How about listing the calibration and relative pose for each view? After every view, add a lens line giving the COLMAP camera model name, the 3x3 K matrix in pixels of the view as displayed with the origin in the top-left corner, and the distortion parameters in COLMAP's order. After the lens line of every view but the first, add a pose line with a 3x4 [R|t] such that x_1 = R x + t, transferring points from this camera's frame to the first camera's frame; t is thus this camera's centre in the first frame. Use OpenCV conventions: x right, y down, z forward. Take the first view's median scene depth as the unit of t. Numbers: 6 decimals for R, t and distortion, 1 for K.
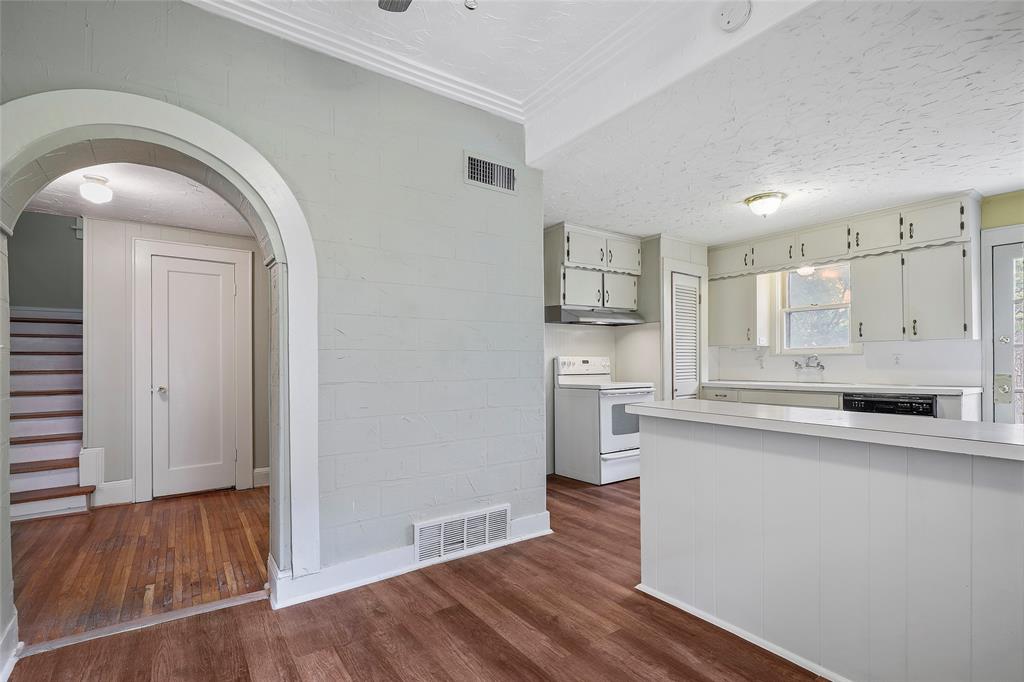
lens RADIAL K [[473.9, 0, 514.3], [0, 473.9, 346.3], [0, 0, 1]] dist [-0.001566, 0.000058]
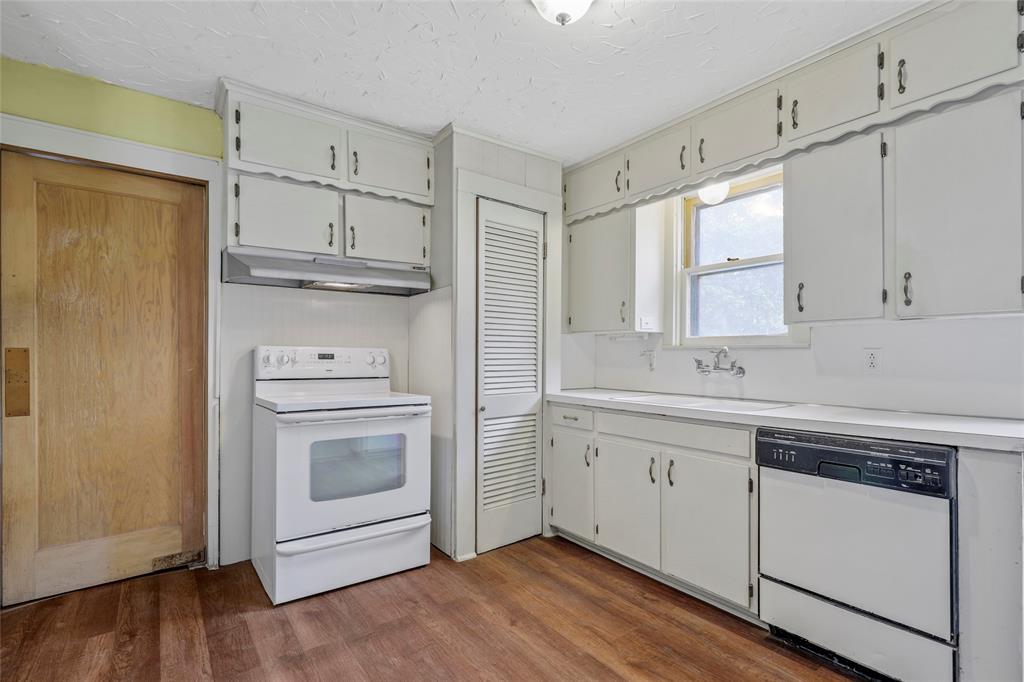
lens RADIAL K [[481.0, 0, 512.0], [0, 481.0, 341.0], [0, 0, 1]] dist [-0.005388, -0.001099]
pose [[0.999878, 0.010926, 0.011168, 0.378536], [-0.010960, 0.999935, 0.002997, 0.011043], [-0.011134, -0.003119, 0.999933, 0.446179]]
